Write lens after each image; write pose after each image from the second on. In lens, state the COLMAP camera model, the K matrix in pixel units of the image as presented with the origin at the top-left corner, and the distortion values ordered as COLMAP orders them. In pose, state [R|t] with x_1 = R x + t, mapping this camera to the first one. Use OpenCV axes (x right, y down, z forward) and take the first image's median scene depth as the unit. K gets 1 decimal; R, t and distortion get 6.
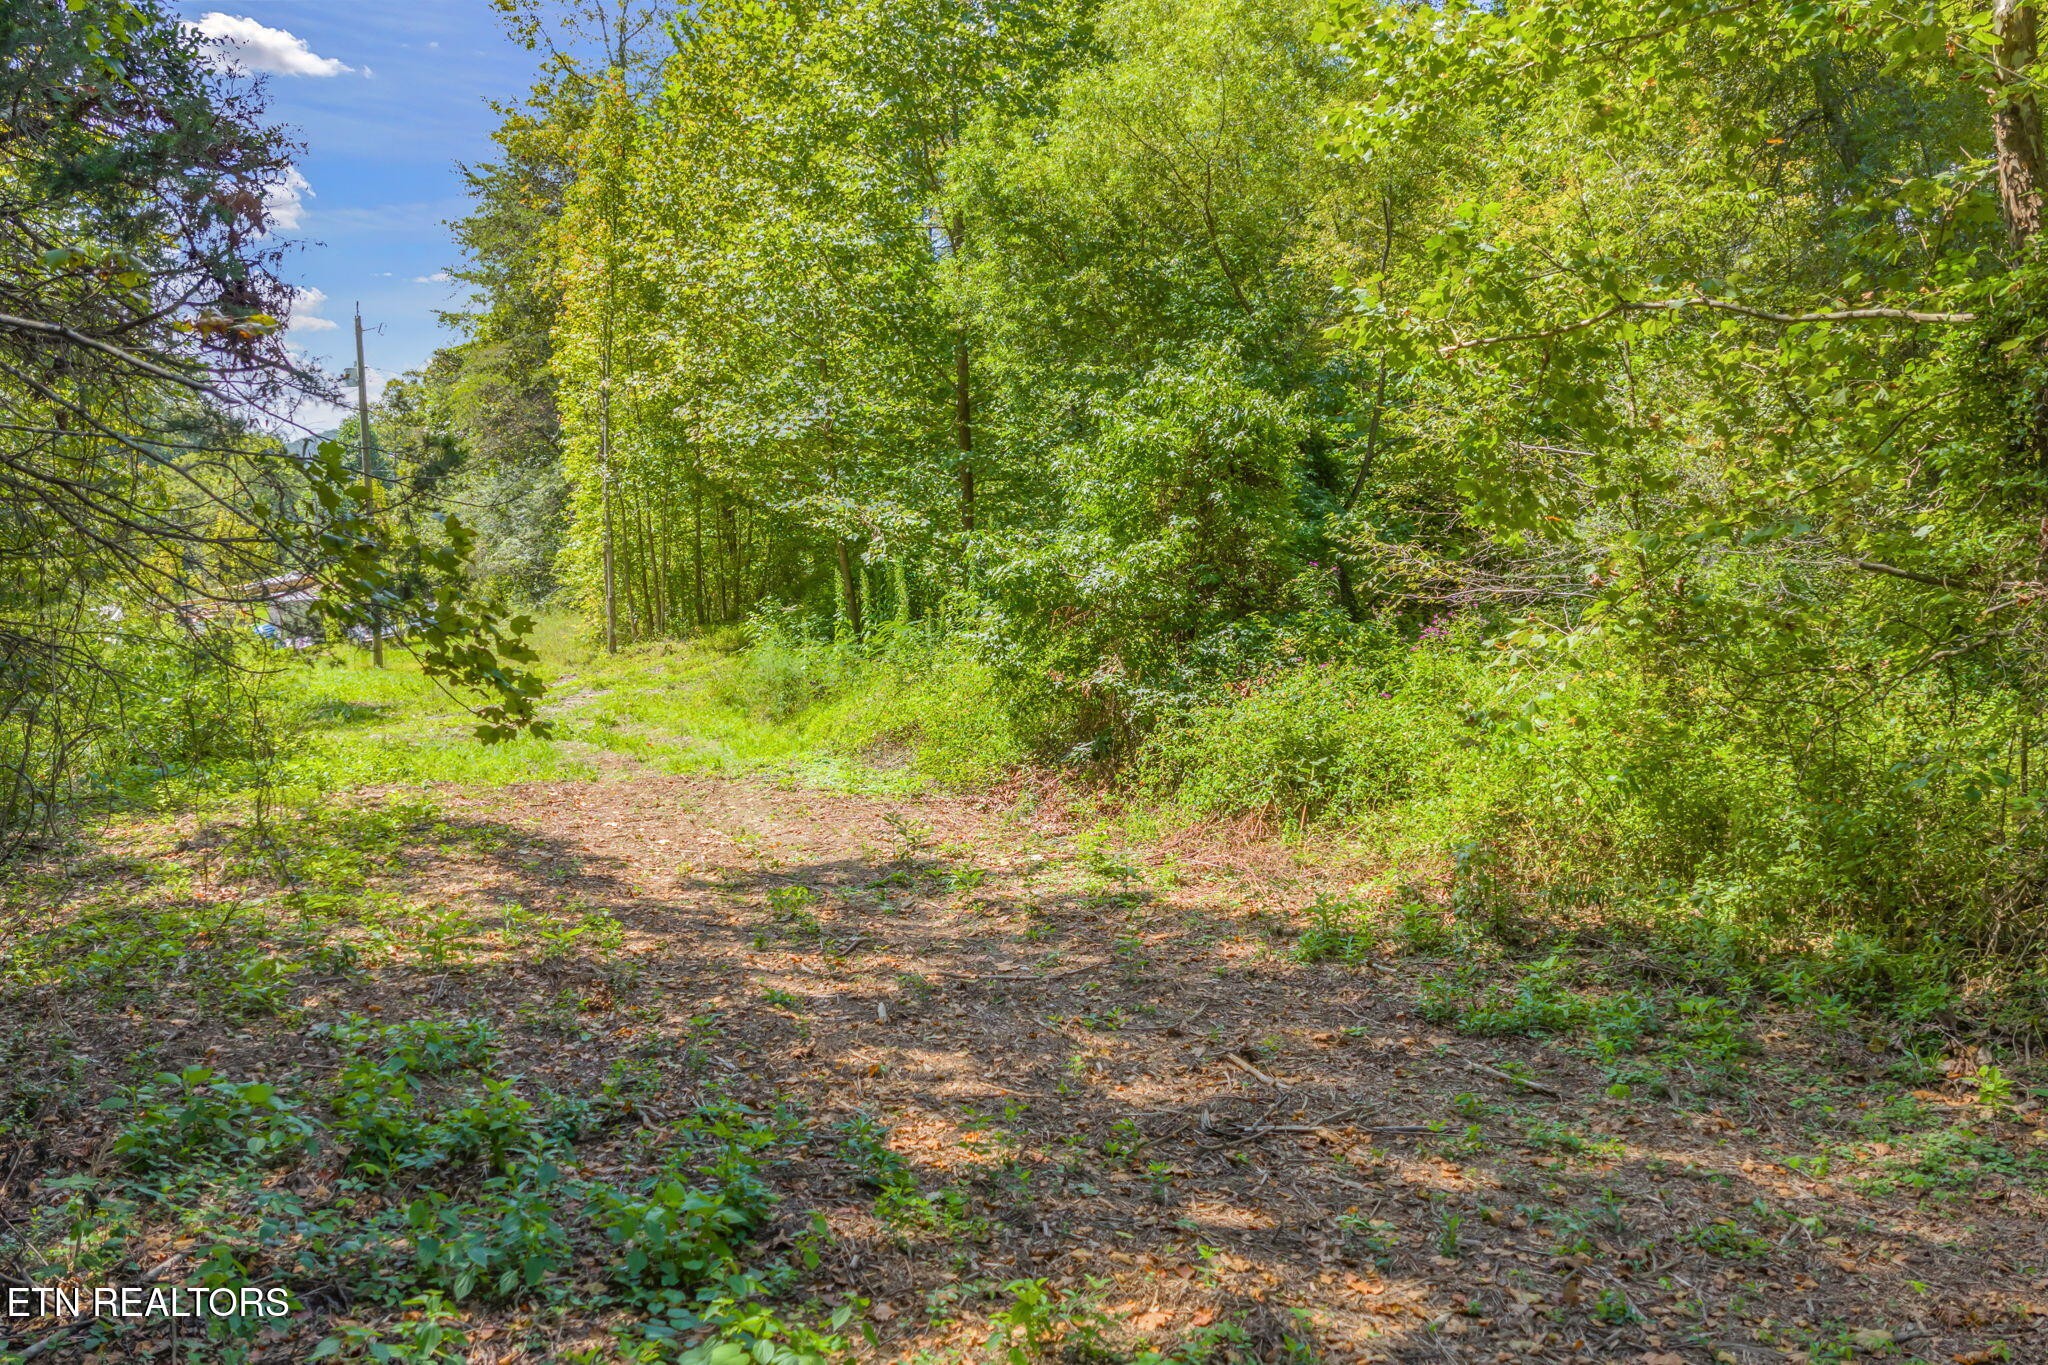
lens RADIAL K [[1688.2, 0, 1037.2], [0, 1688.2, 688.7], [0, 0, 1]] dist [0.028423, -0.049707]
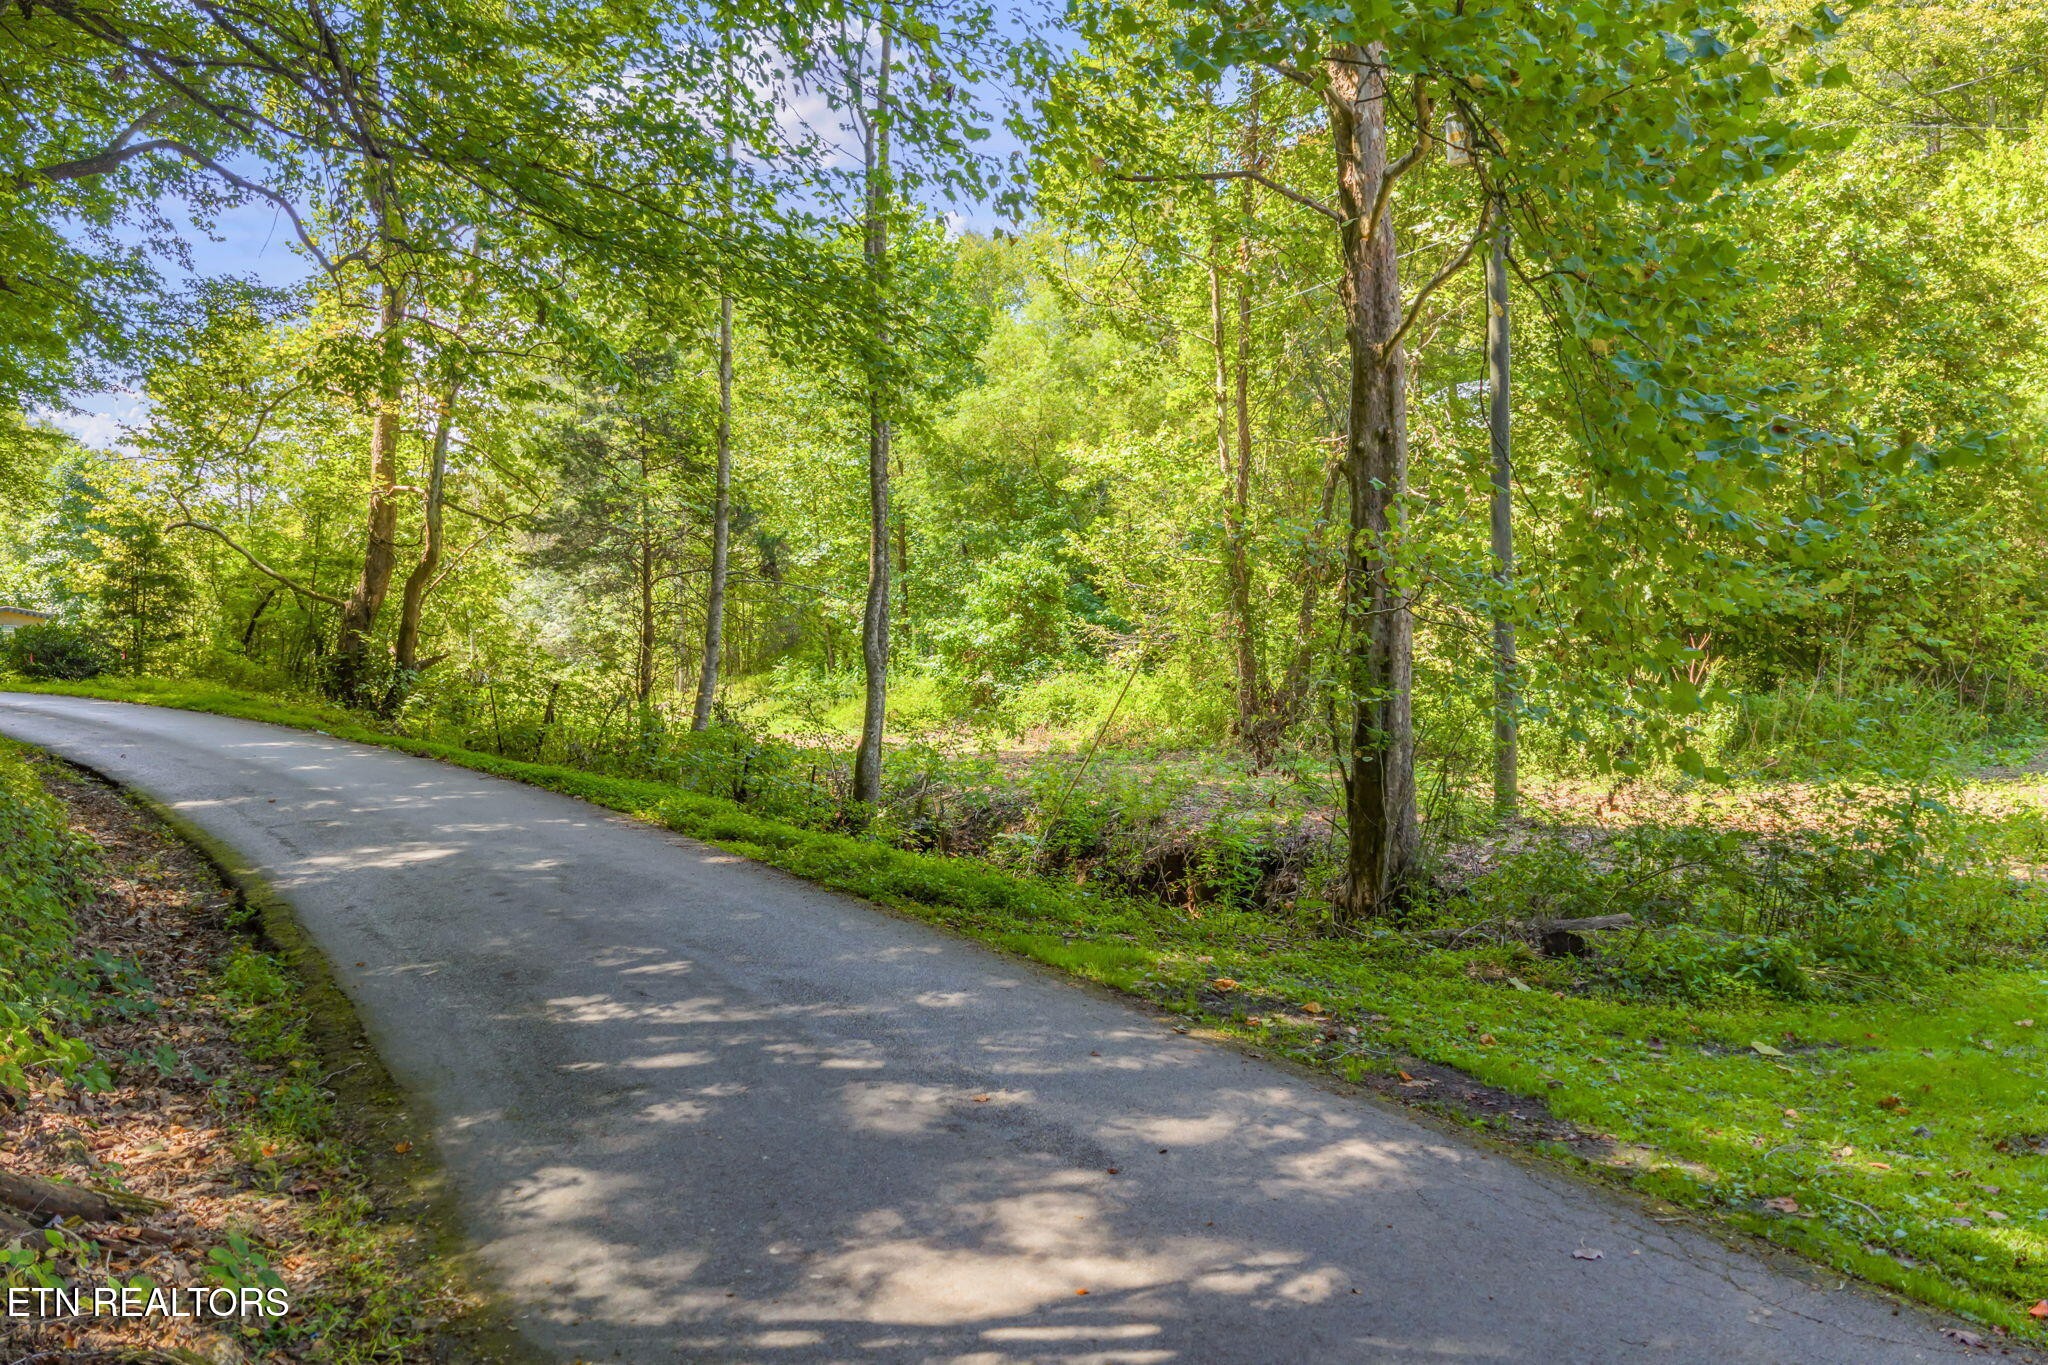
lens RADIAL K [[1688.2, 0, 1037.2], [0, 1688.2, 688.7], [0, 0, 1]] dist [0.028423, -0.049707]
pose [[0.997199, -0.003175, 0.074727, -0.058554], [0.006837, 0.998785, -0.048802, 0.110449], [-0.074481, 0.049176, 0.996009, -1.254282]]
